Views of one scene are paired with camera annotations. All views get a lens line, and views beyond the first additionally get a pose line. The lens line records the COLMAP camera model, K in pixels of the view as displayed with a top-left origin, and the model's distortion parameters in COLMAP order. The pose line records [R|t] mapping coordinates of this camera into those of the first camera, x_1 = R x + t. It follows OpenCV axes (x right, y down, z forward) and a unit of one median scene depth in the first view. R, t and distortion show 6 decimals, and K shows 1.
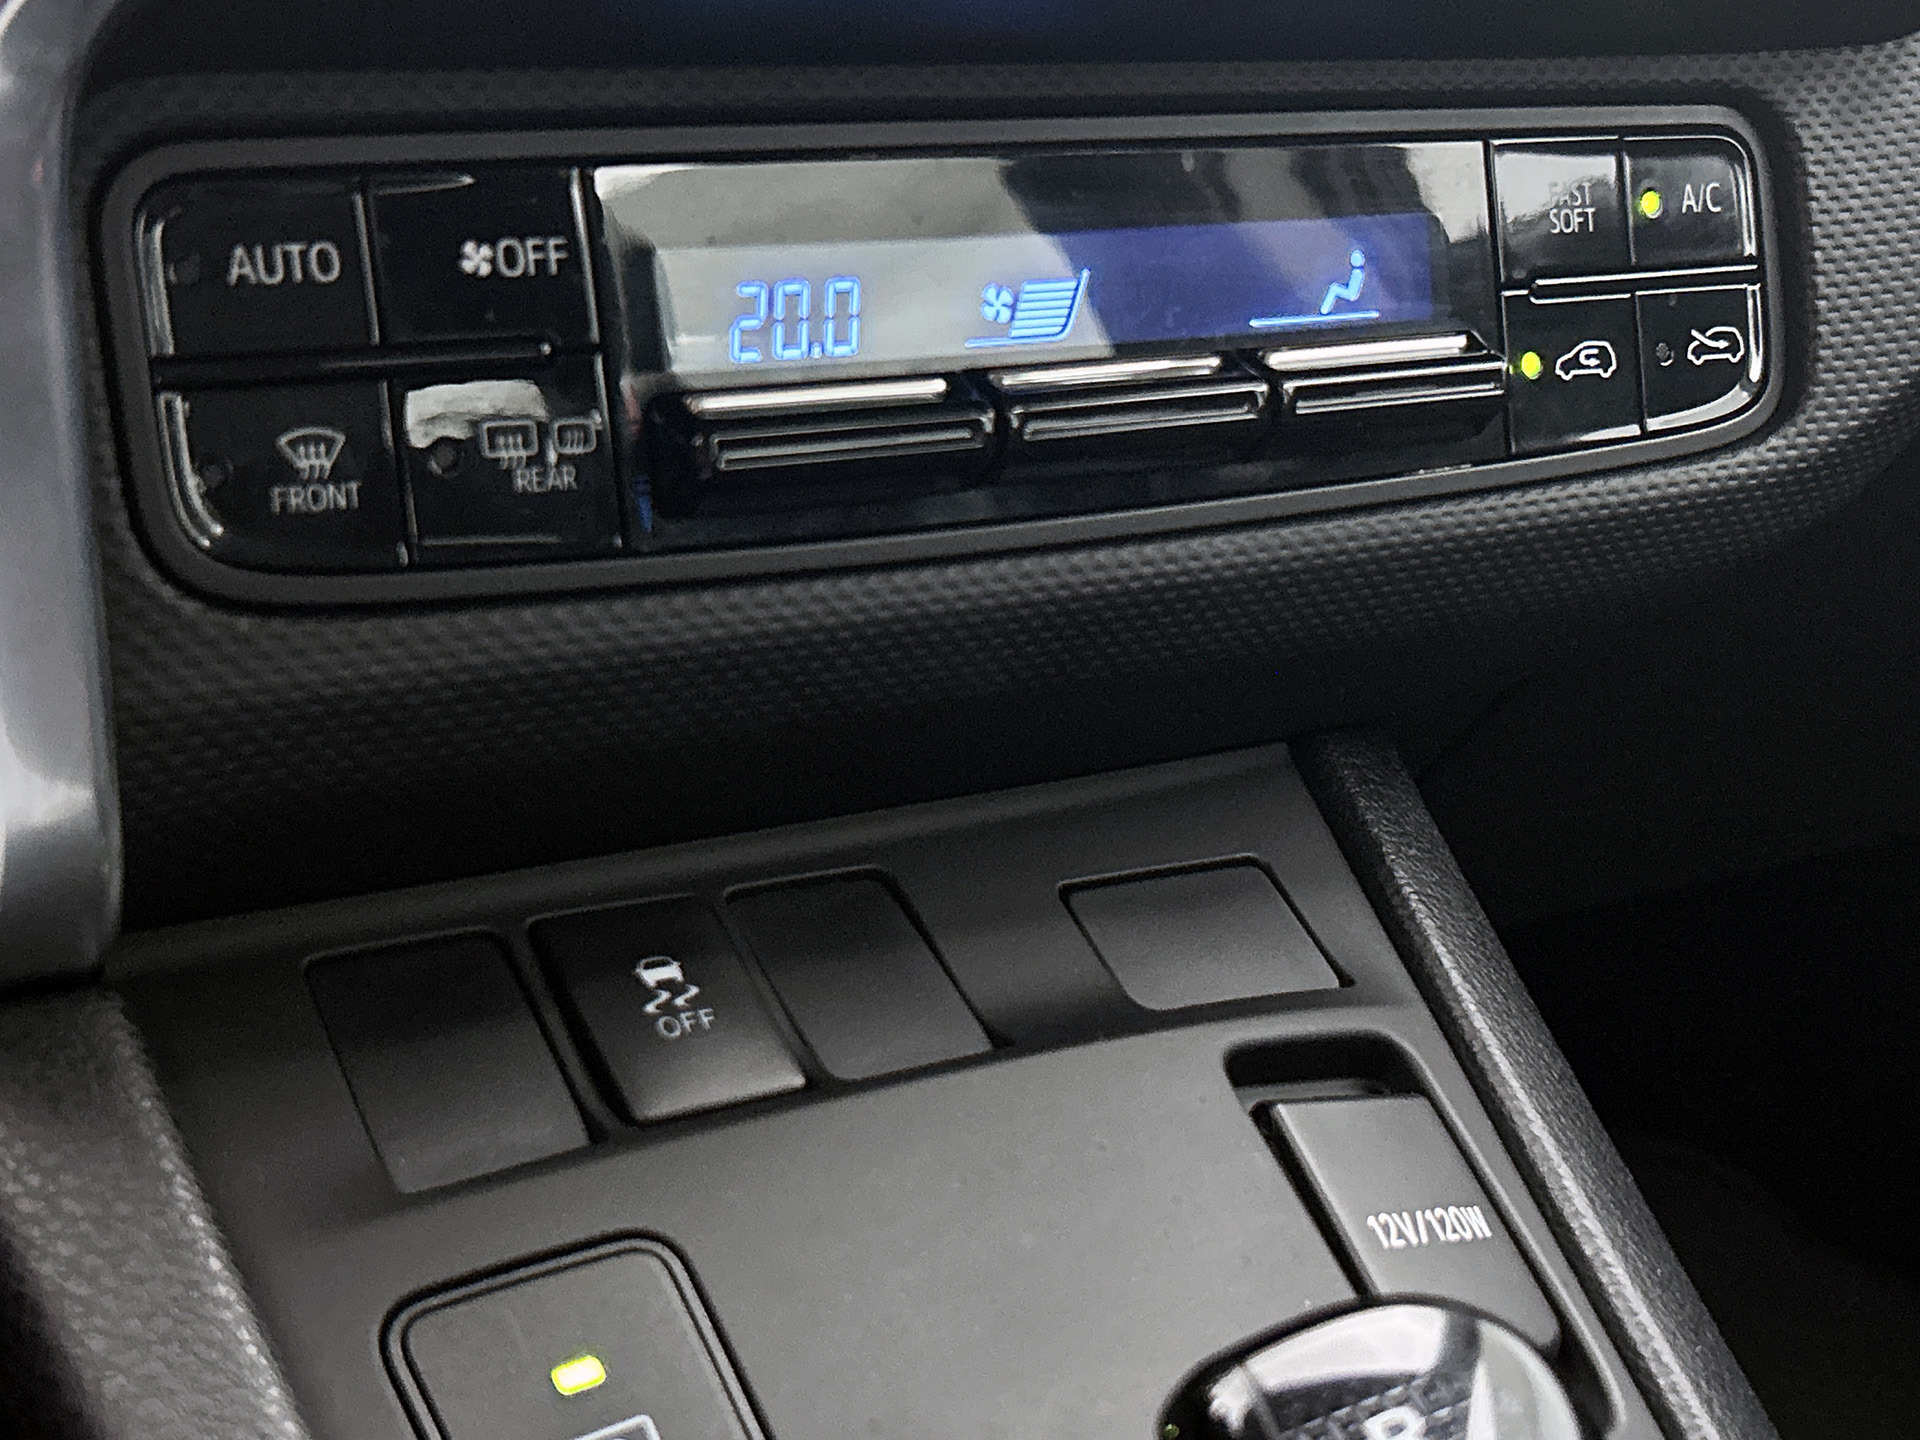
lens RADIAL K [[2774.6, 0, 960.0], [0, 2774.6, 720.0], [0, 0, 1]] dist [0.145167, -0.439539]
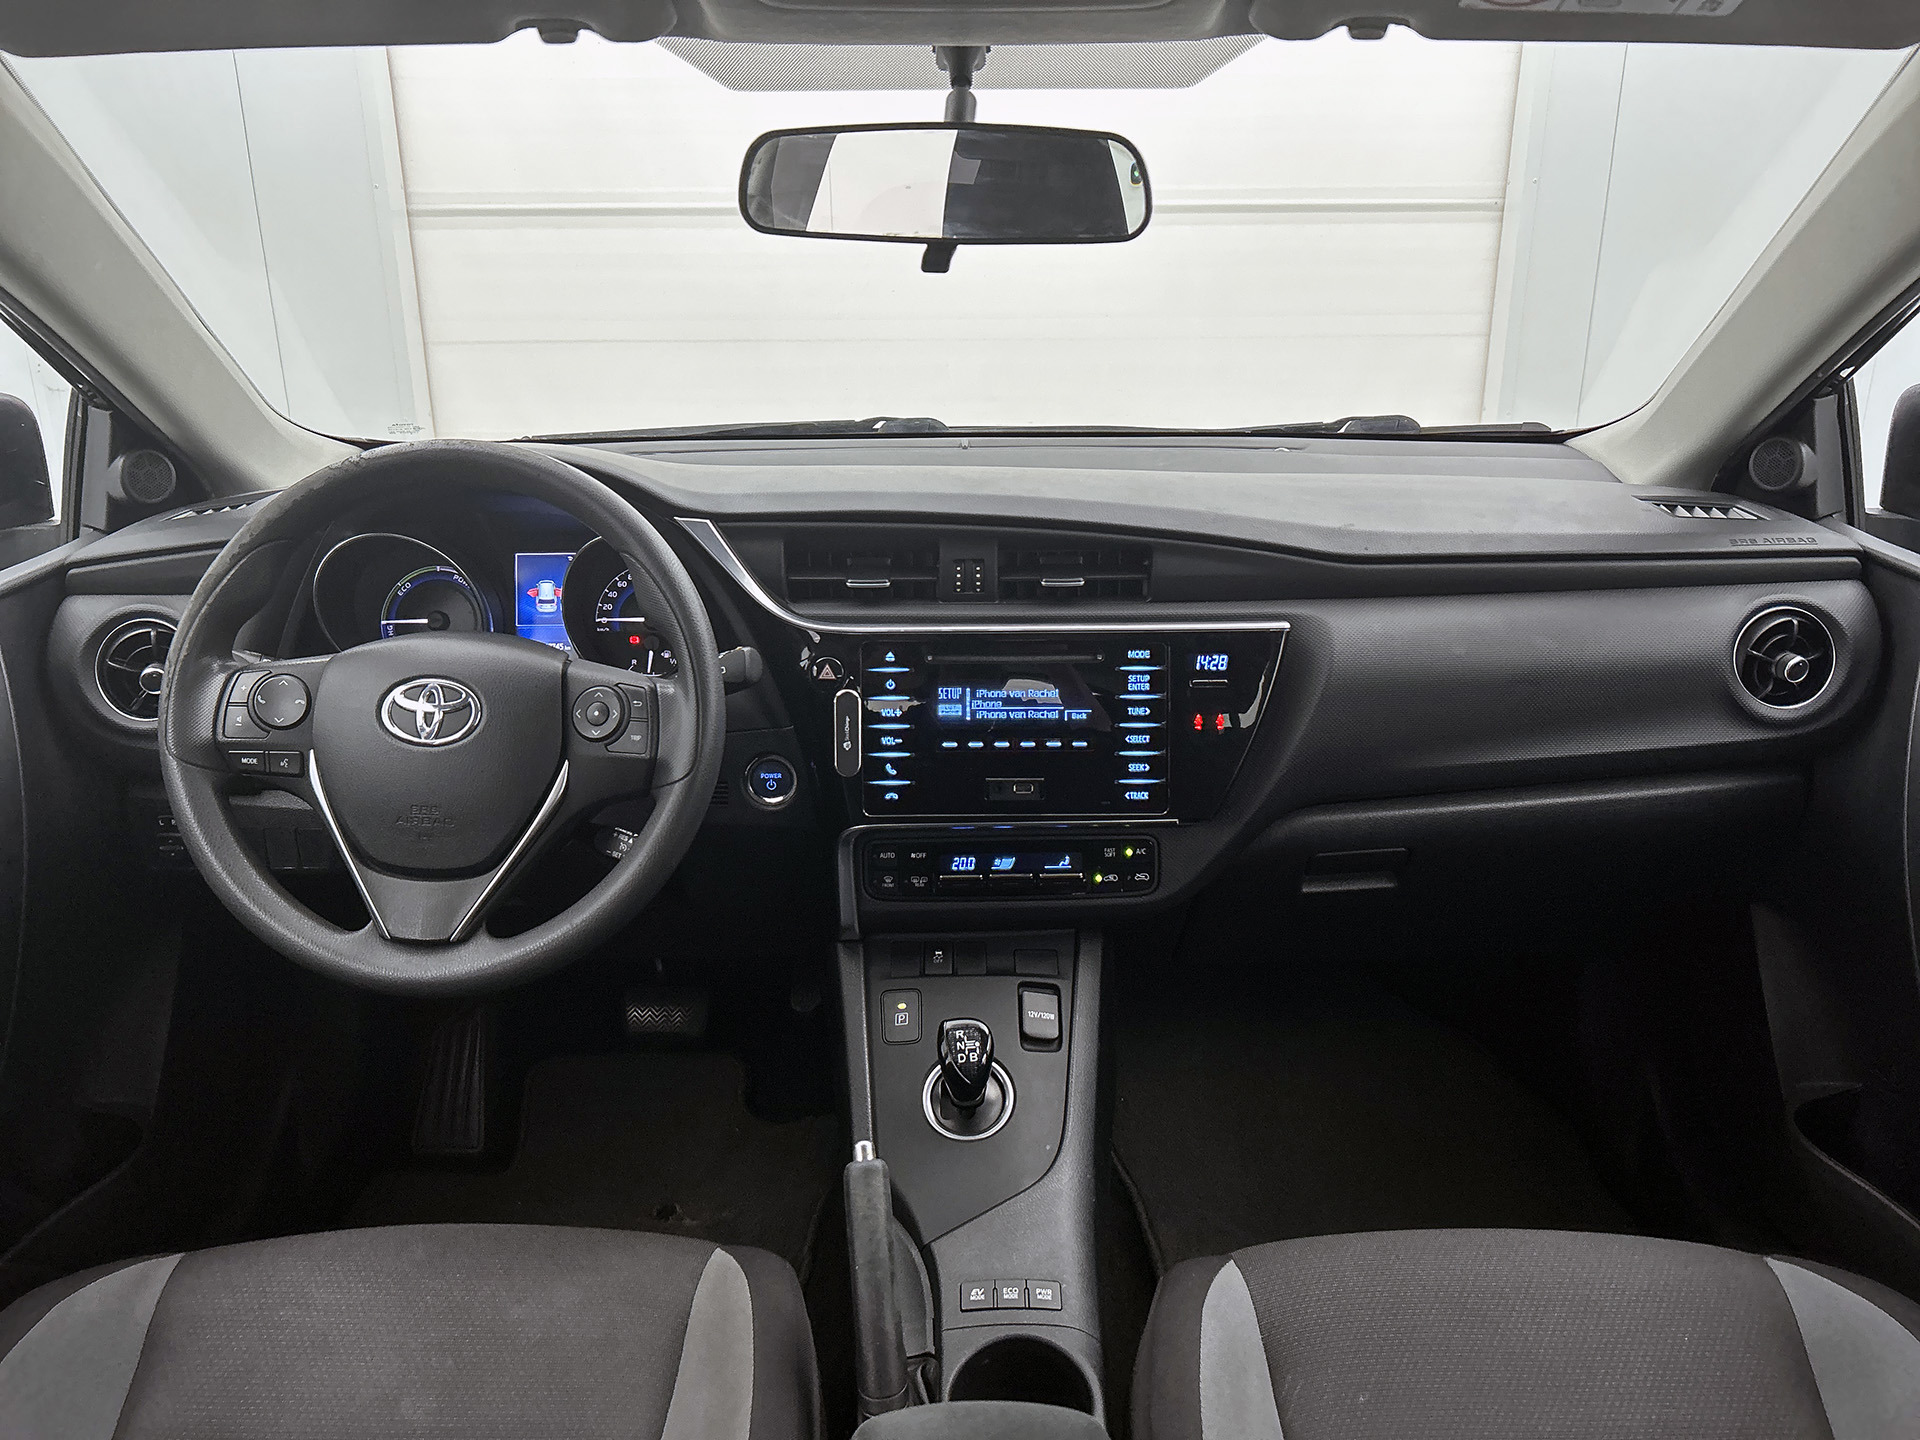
lens RADIAL K [[1465.1, 0, 960.0], [0, 1465.1, 720.0], [0, 0, 1]] dist [0.125662, -0.135553]
pose [[0.850955, 0.126031, -0.509894, 1.646410], [-0.114361, 0.991953, 0.054327, -0.655662], [0.512638, 0.012082, 0.858520, -2.013870]]
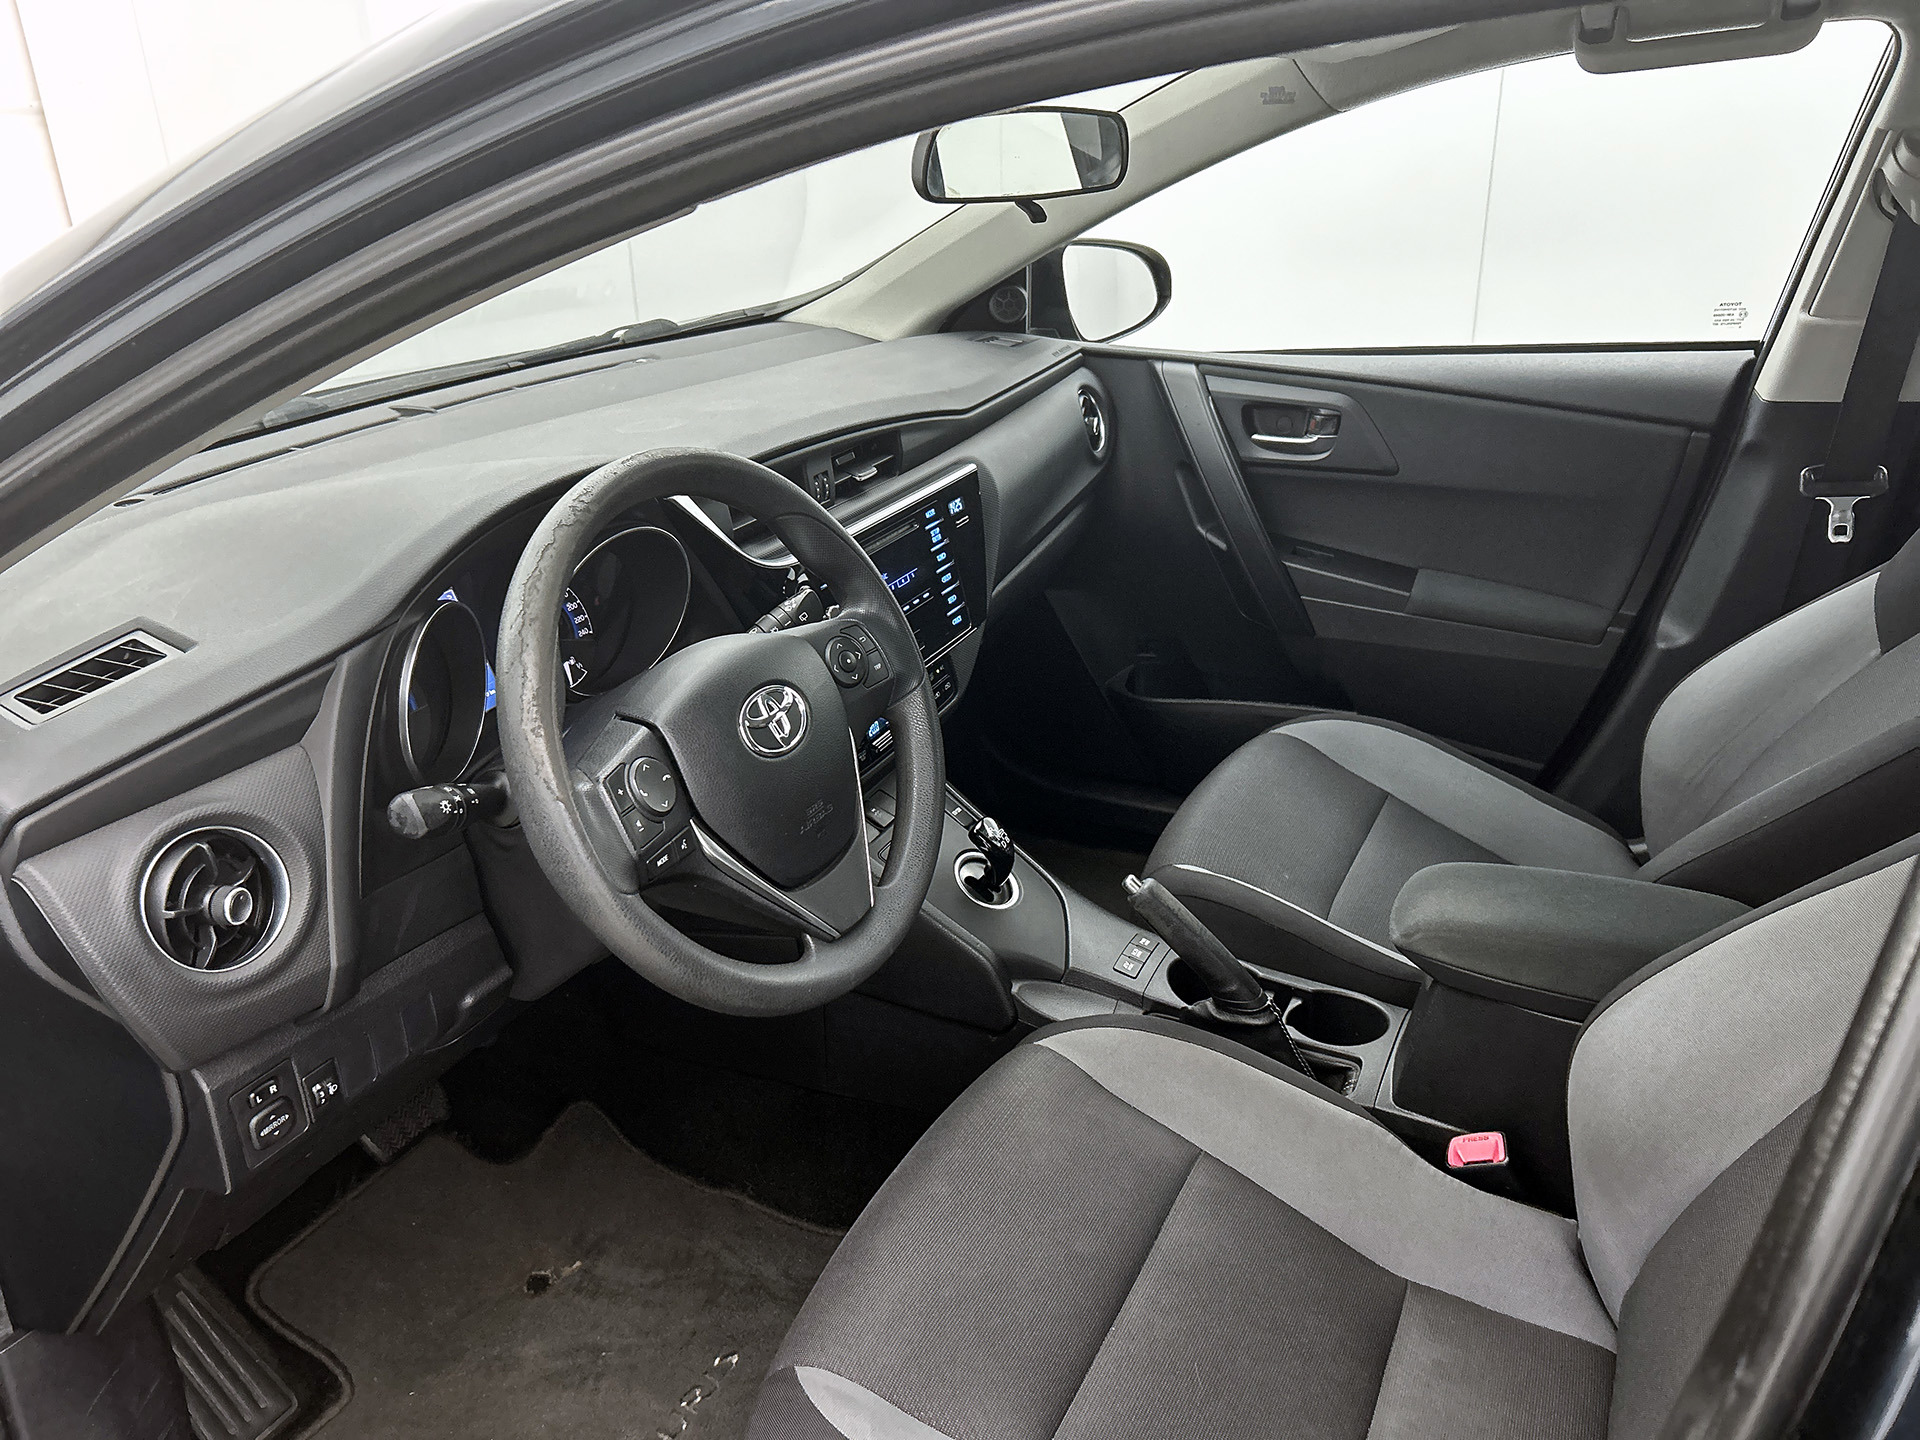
lens RADIAL K [[1465.1, 0, 960.0], [0, 1465.1, 720.0], [0, 0, 1]] dist [0.125662, -0.135553]
pose [[0.838285, -0.257851, 0.480407, -1.748402], [0.196676, 0.964789, 0.174647, -0.811562], [-0.508524, -0.051920, 0.859481, -2.608247]]
